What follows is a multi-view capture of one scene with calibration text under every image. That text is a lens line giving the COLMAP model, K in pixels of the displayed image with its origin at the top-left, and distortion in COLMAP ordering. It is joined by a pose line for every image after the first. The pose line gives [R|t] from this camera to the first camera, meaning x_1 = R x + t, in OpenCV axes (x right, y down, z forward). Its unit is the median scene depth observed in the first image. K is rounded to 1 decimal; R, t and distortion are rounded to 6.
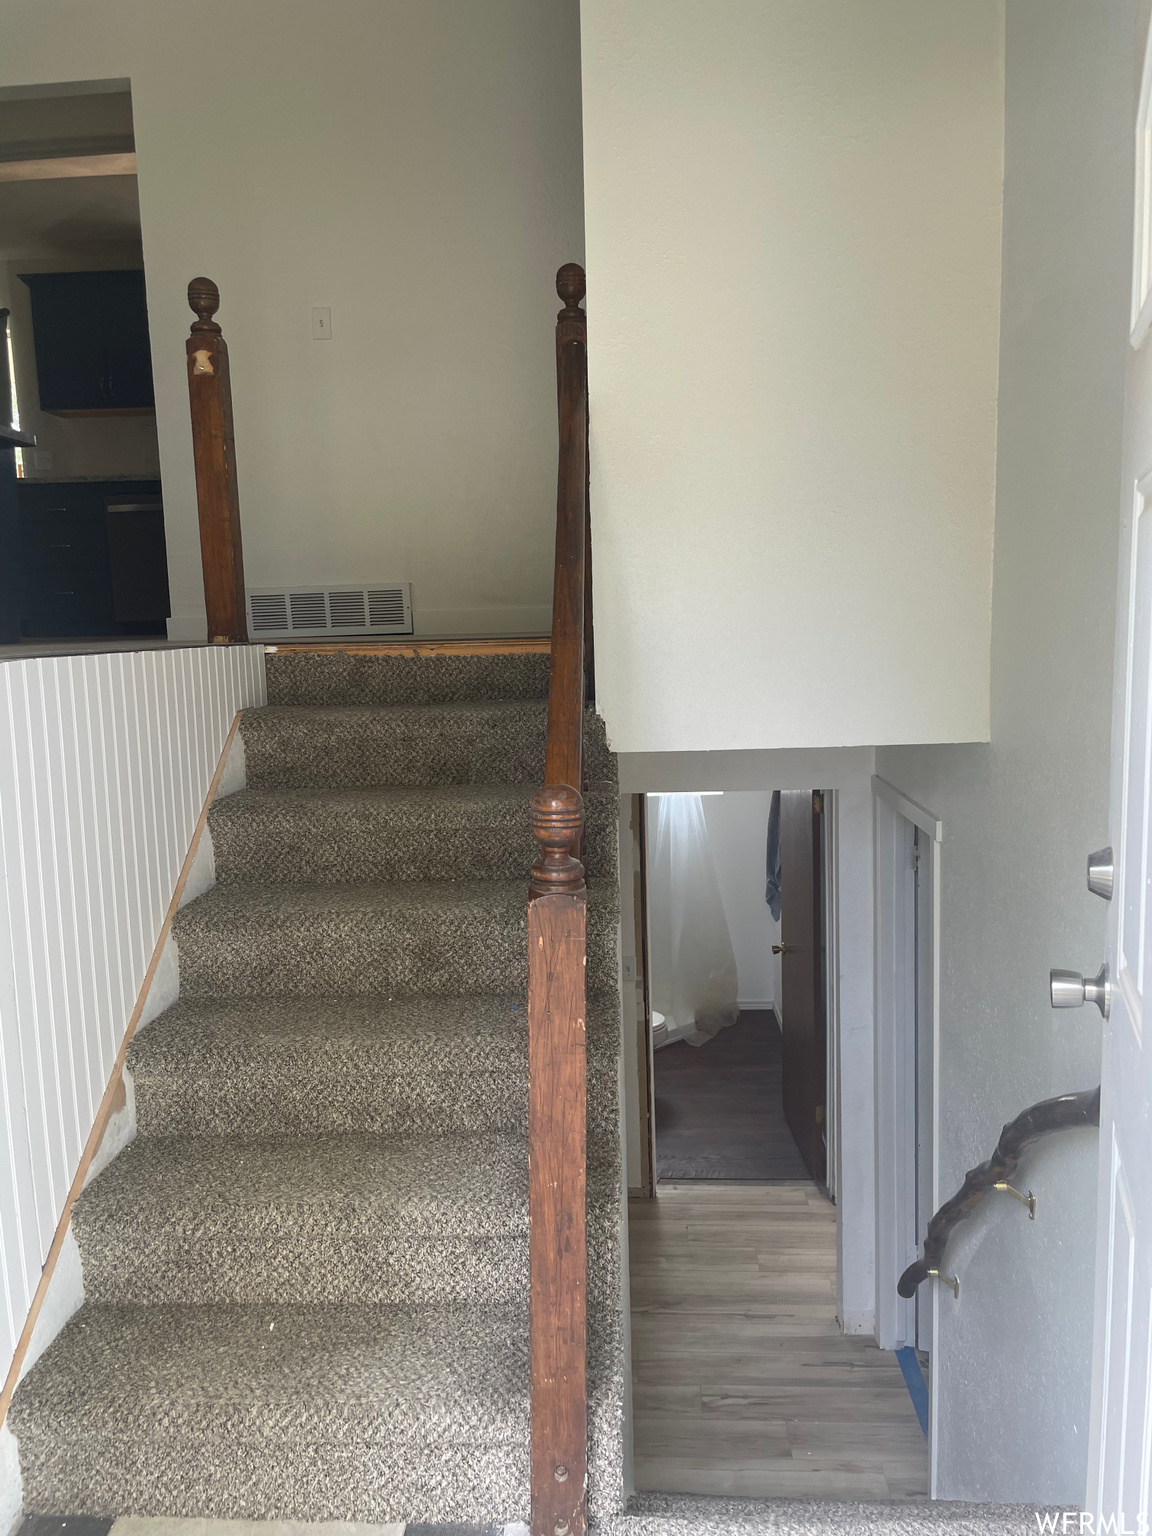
lens RADIAL K [[1158.8, 0, 571.7], [0, 1158.8, 758.4], [0, 0, 1]] dist [0.033419, -0.029371]
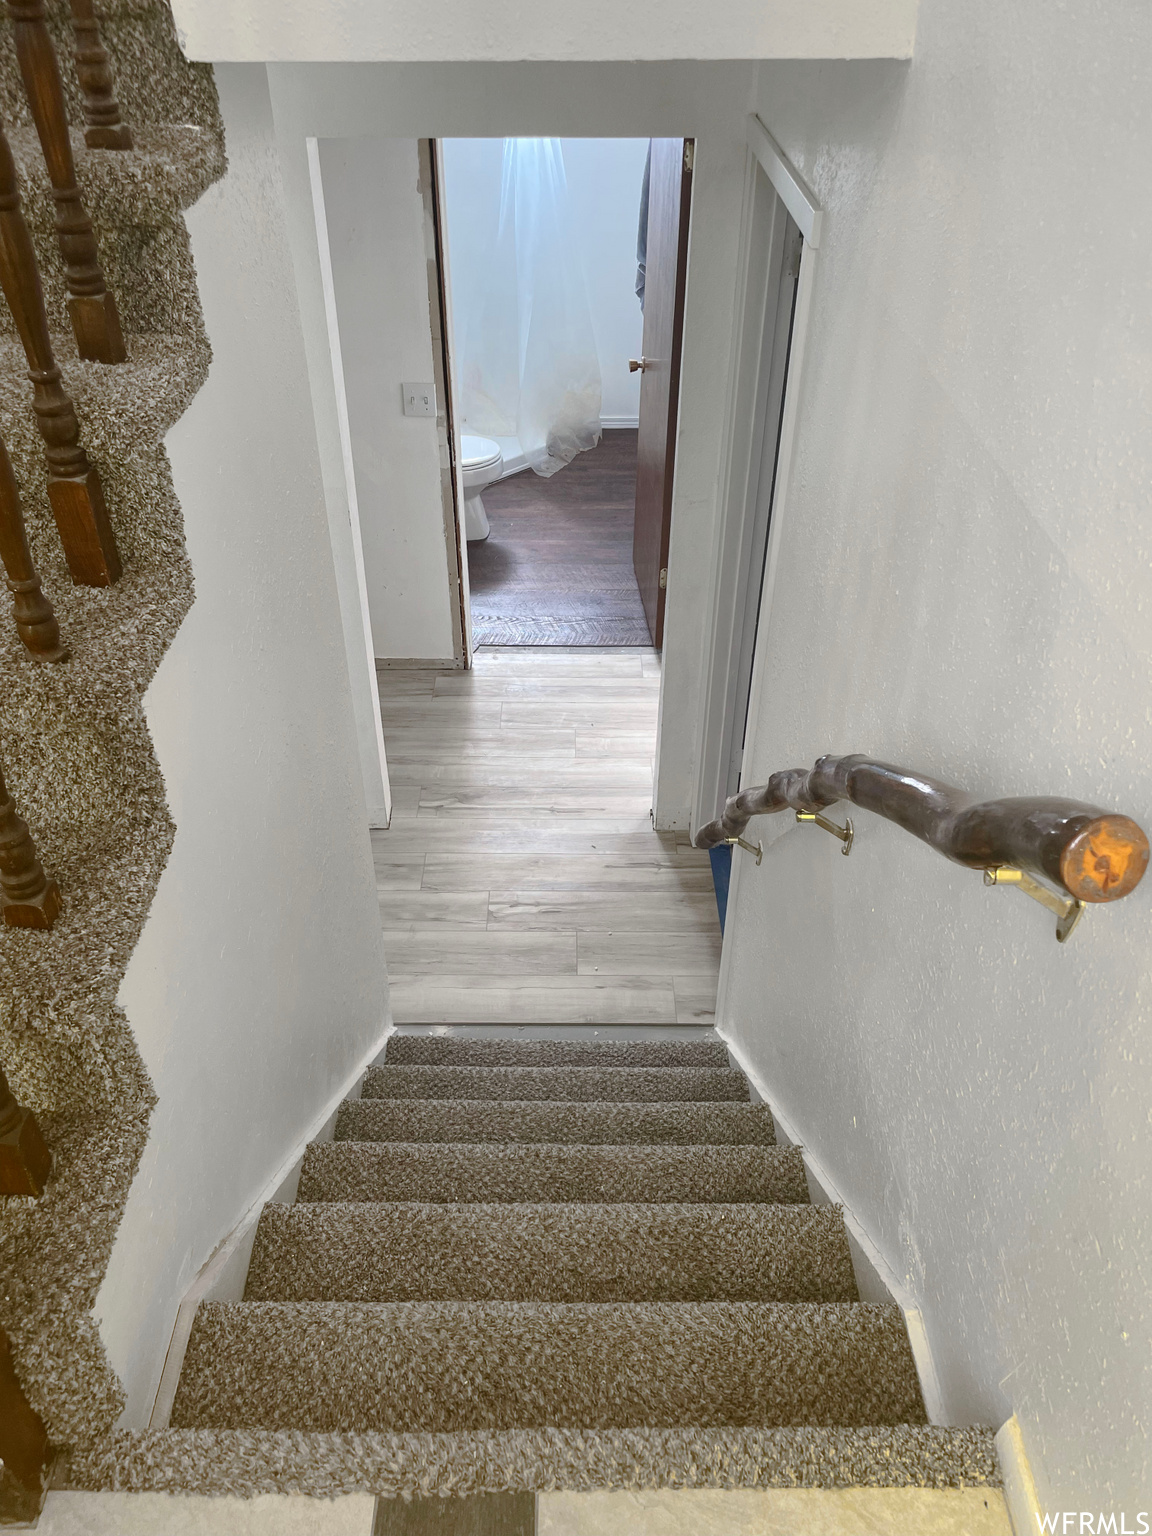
lens RADIAL K [[1176.4, 0, 562.8], [0, 1176.4, 769.5], [0, 0, 1]] dist [0.082743, -0.101200]
pose [[0.997980, -0.012960, 0.062193, 0.096587], [-0.020165, 0.863718, 0.503572, -0.003279], [-0.060244, -0.503809, 0.861712, 0.225883]]
